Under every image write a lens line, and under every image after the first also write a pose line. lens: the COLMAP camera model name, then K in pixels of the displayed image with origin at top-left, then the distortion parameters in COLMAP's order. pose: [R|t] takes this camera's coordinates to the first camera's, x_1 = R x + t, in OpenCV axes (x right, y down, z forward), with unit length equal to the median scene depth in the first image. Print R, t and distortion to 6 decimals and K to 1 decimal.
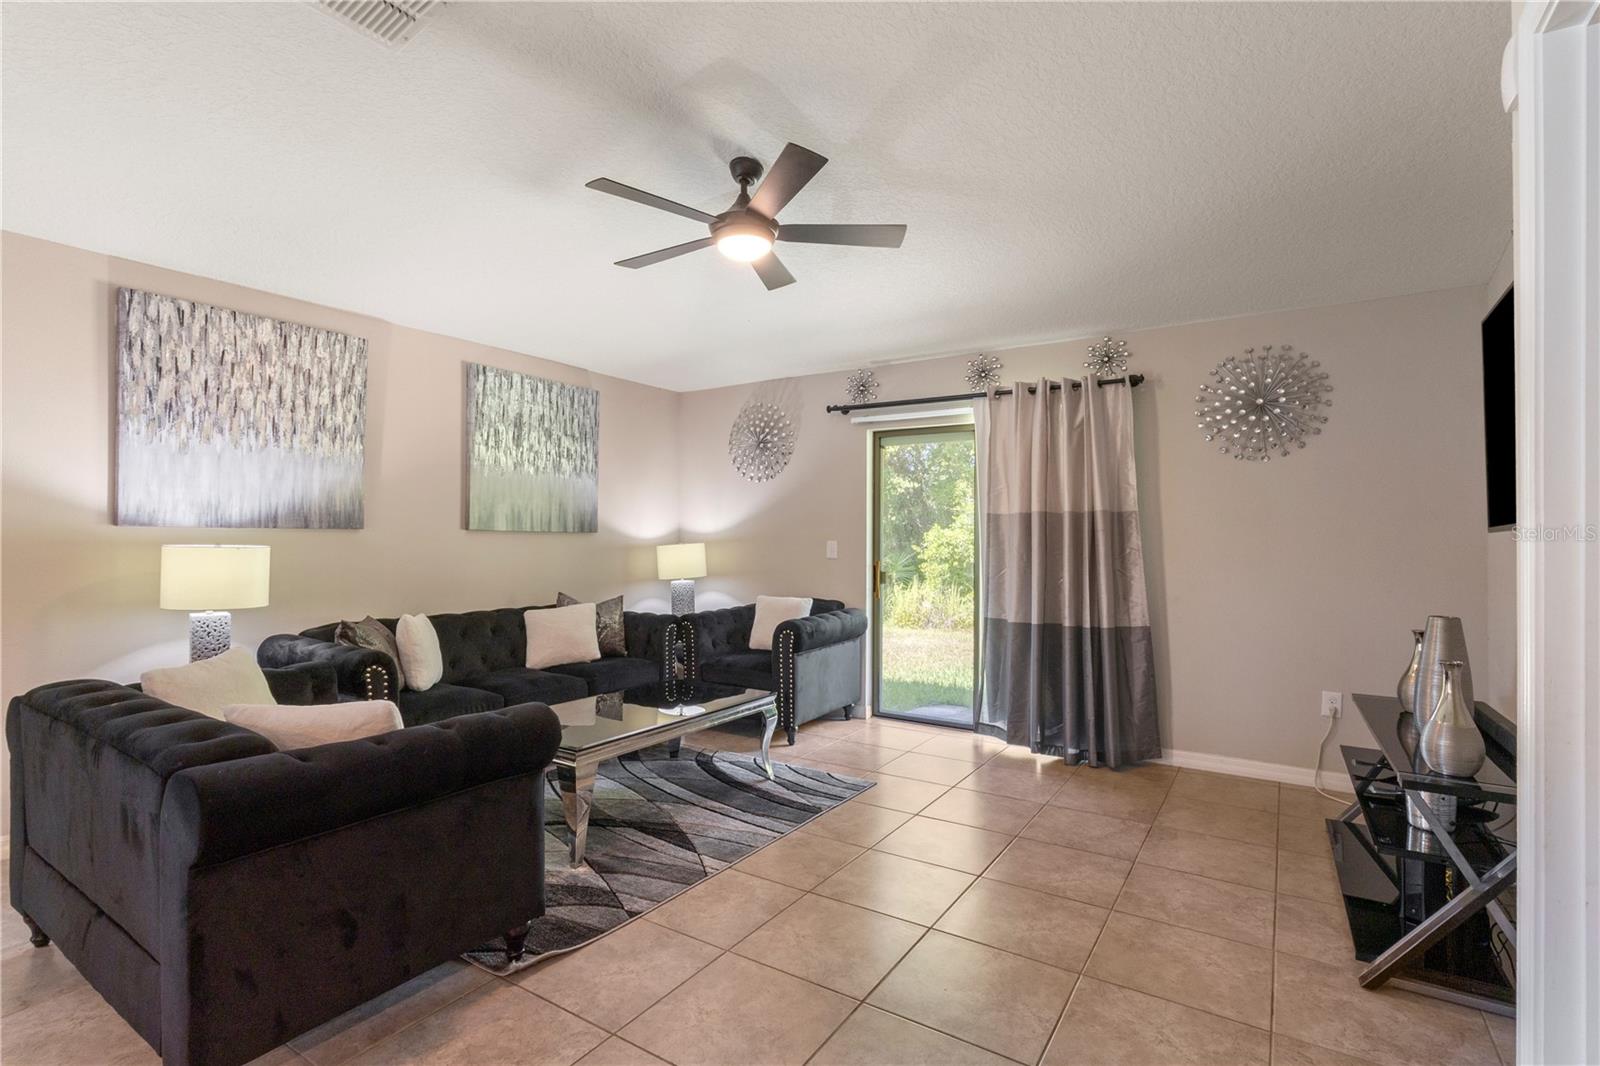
lens RADIAL K [[755.4, 0, 801.1], [0, 755.4, 534.6], [0, 0, 1]] dist [-0.004821, 0.006169]
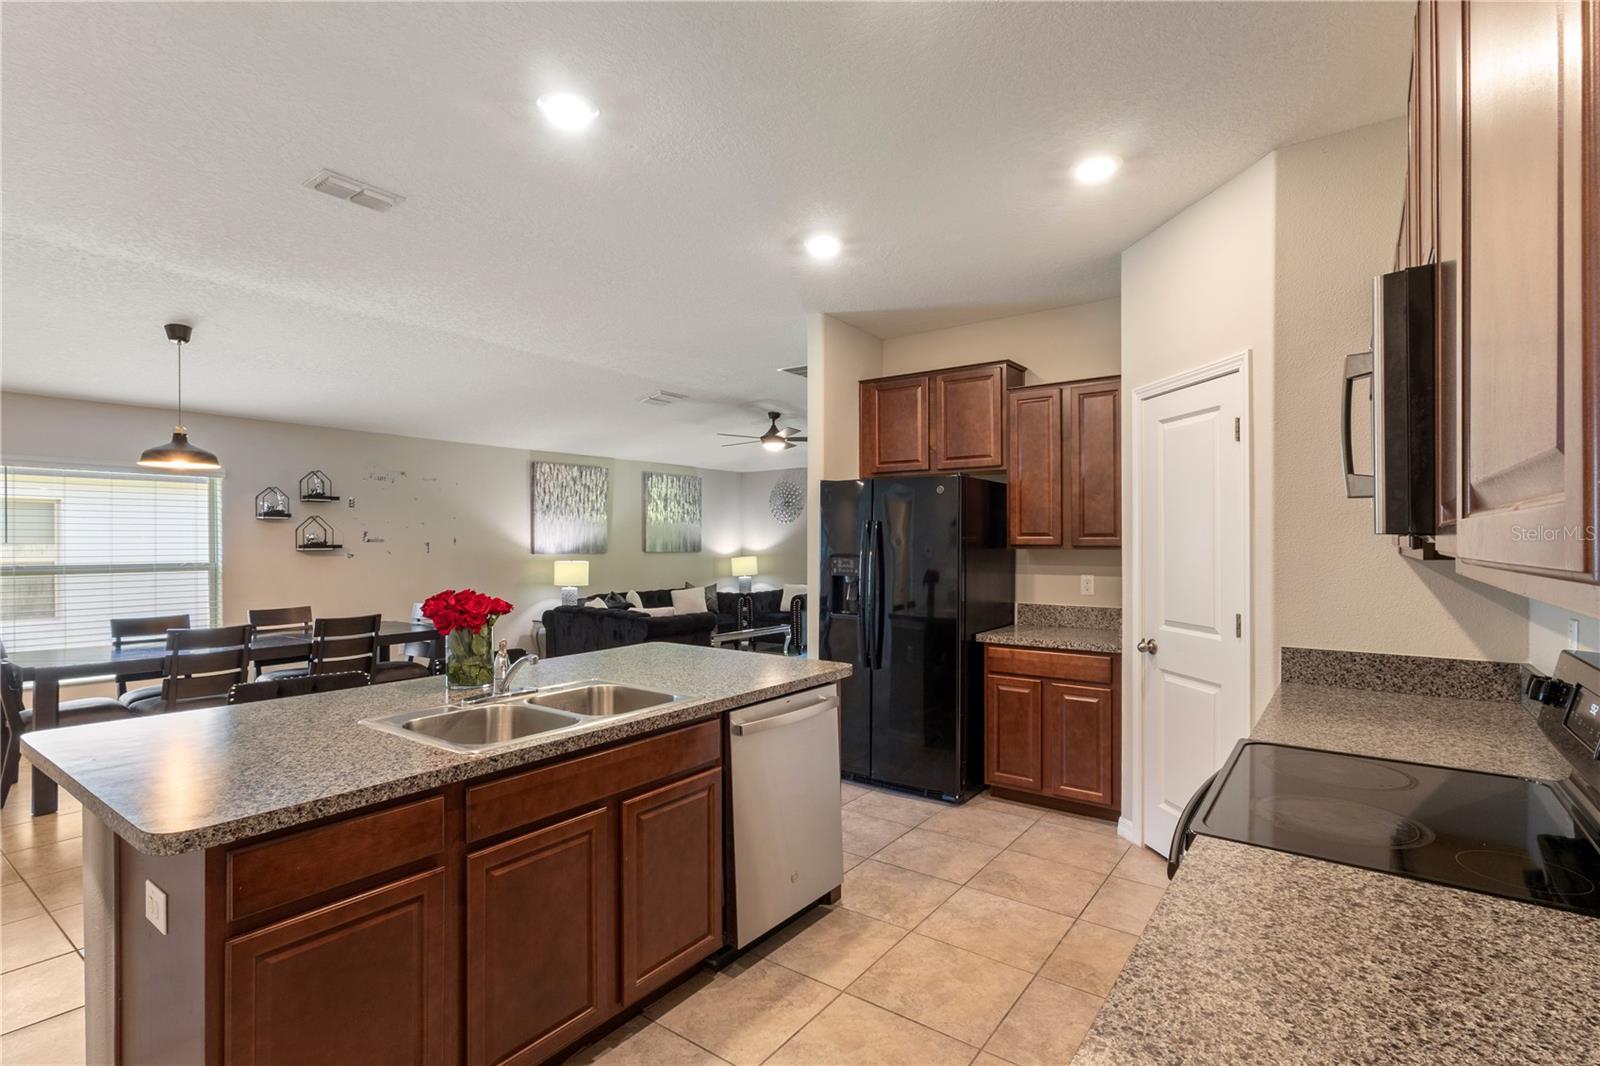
lens RADIAL K [[755.4, 0, 773.9], [0, 755.4, 538.4], [0, 0, 1]] dist [-0.004821, 0.006169]
pose [[0.995528, -0.008252, -0.094106, 0.112867], [0.008387, 0.999964, 0.001047, -0.043561], [0.094094, -0.001832, 0.995562, -1.064481]]
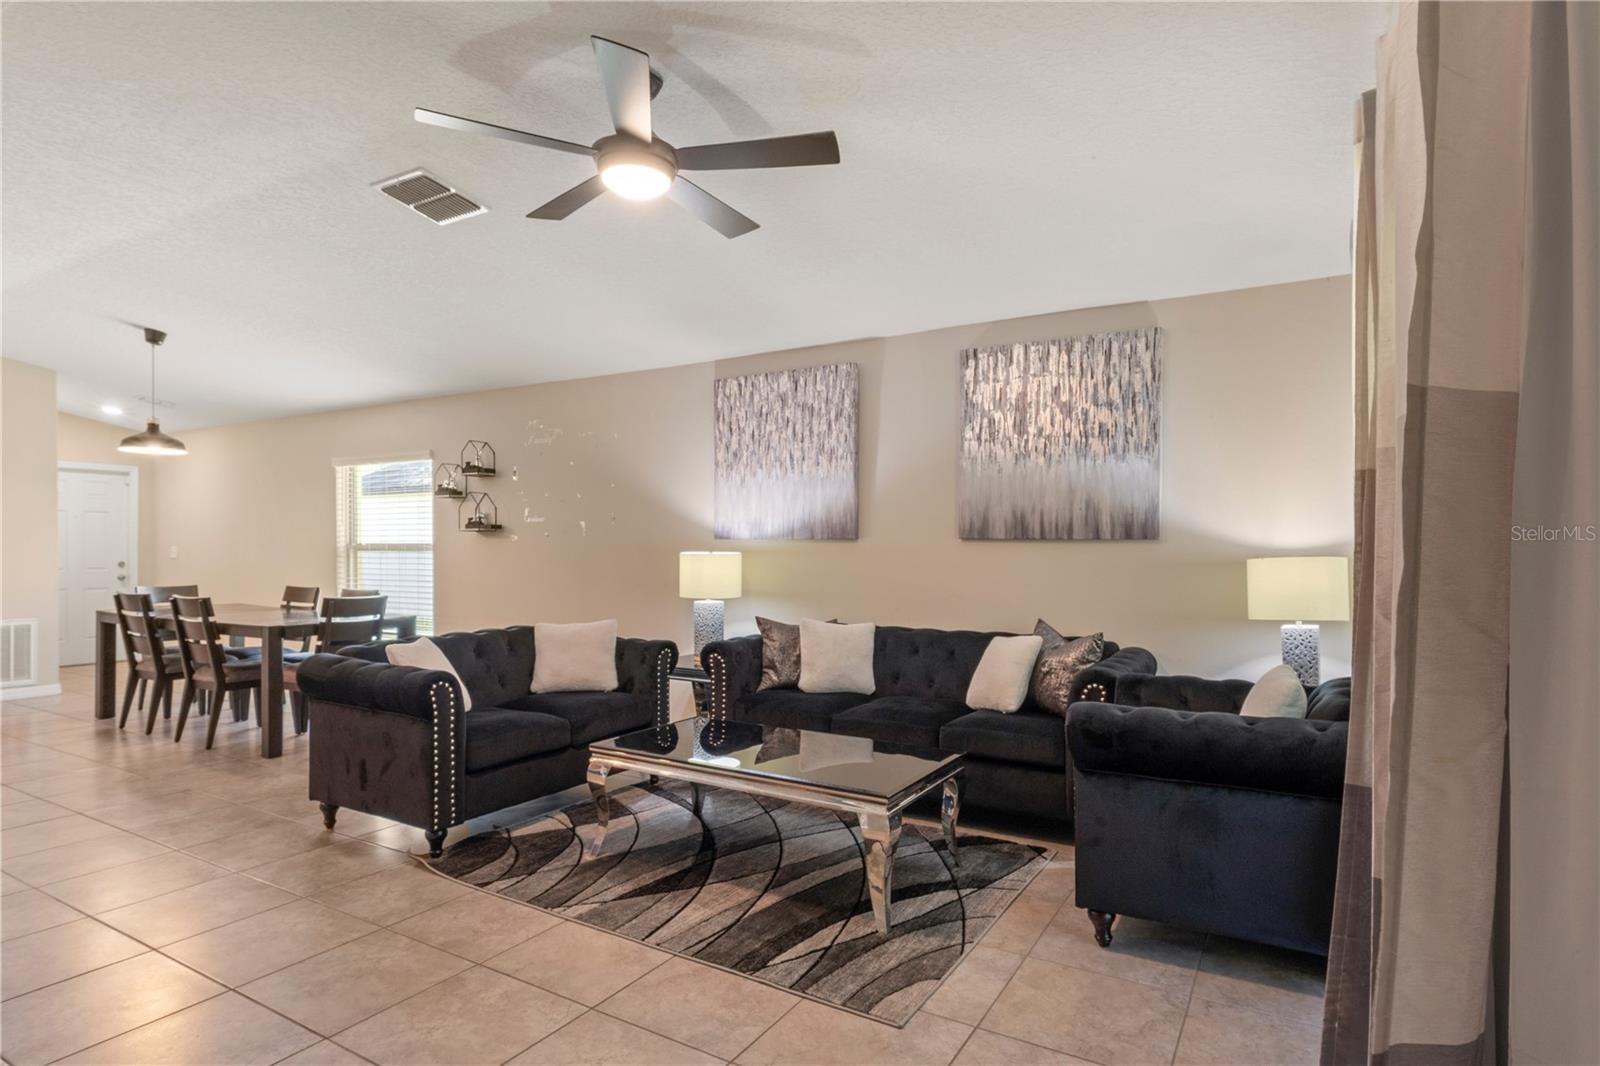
lens RADIAL K [[862.7, 0, 792.0], [0, 862.7, 554.4], [0, 0, 1]] dist [0.000083, -0.003226]
pose [[0.030156, 0.005164, -0.999532, 0.577790], [0.003057, 0.999982, 0.005258, 0.006892], [0.999541, -0.003214, 0.030140, 0.778525]]
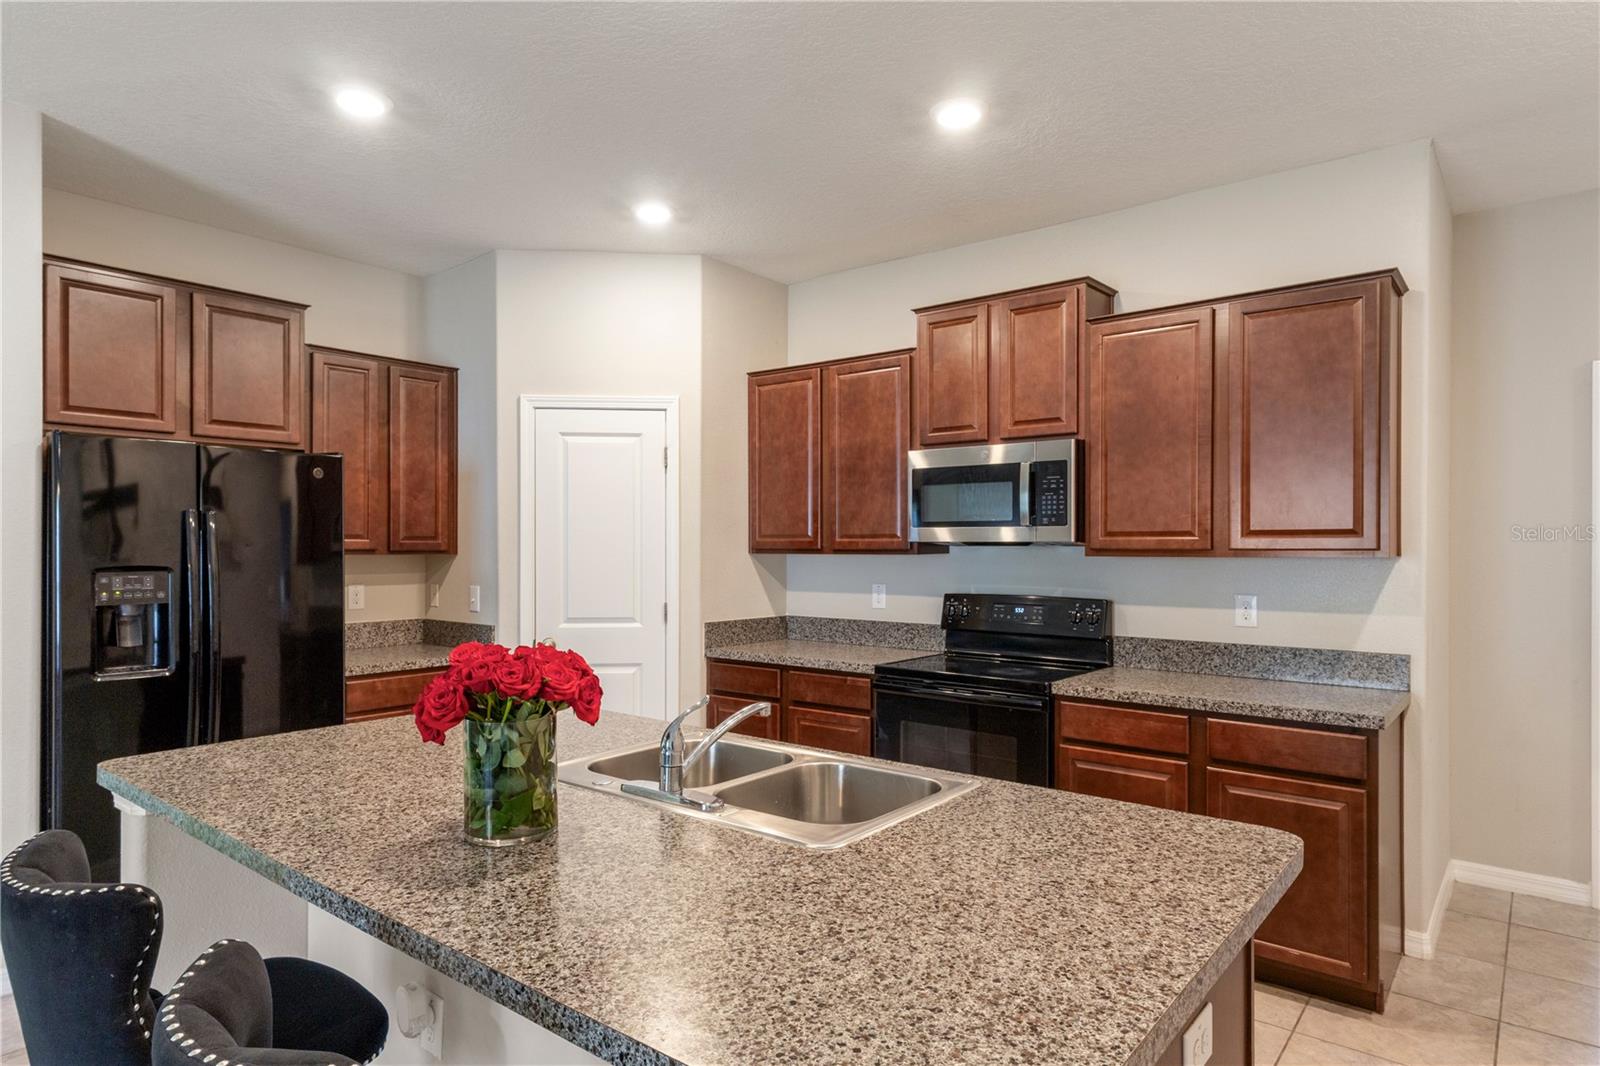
lens RADIAL K [[930.1, 0, 791.1], [0, 930.1, 545.2], [0, 0, 1]] dist [0.025305, -0.001676]
pose [[0.120792, -0.003261, 0.992673, -0.500613], [-0.005539, 0.999977, 0.003959, -0.042263], [-0.992662, -0.005976, 0.120771, -0.664709]]
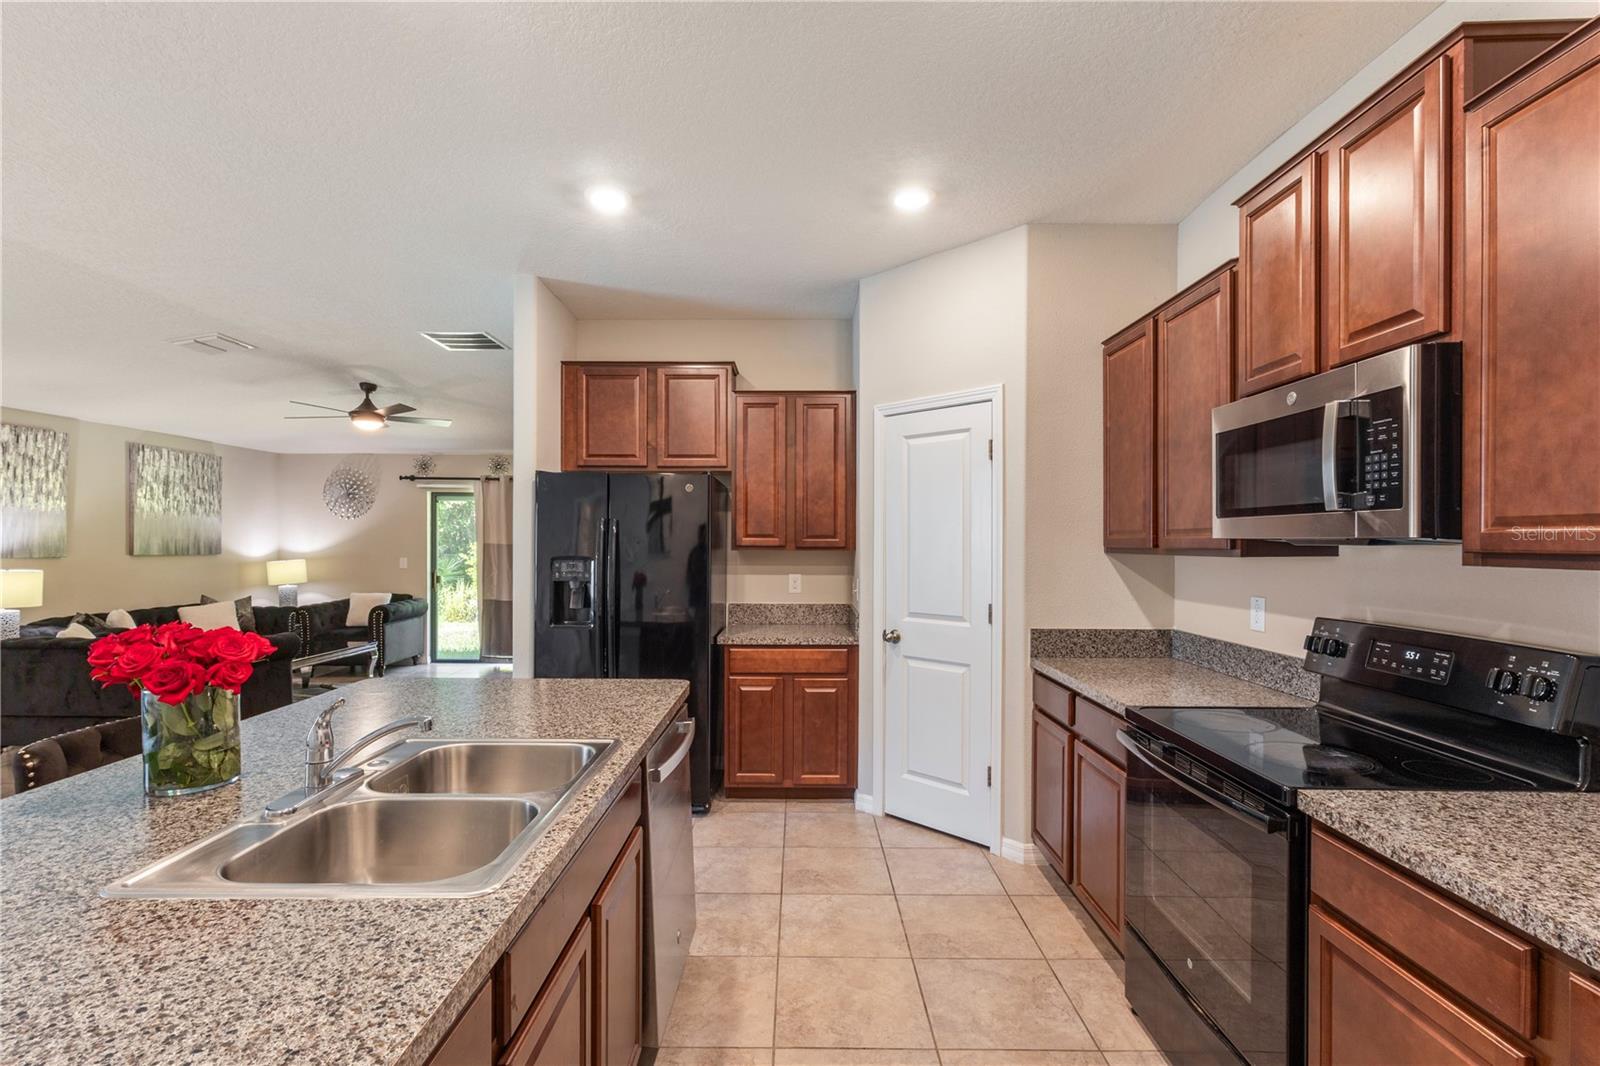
lens RADIAL K [[755.4, 0, 782.9], [0, 755.4, 543.9], [0, 0, 1]] dist [-0.004821, 0.006169]
pose [[0.854915, -0.006131, 0.518733, -0.119758], [0.000673, 0.999942, 0.010709, -0.044553], [-0.518768, -0.008806, 0.854869, -0.941682]]
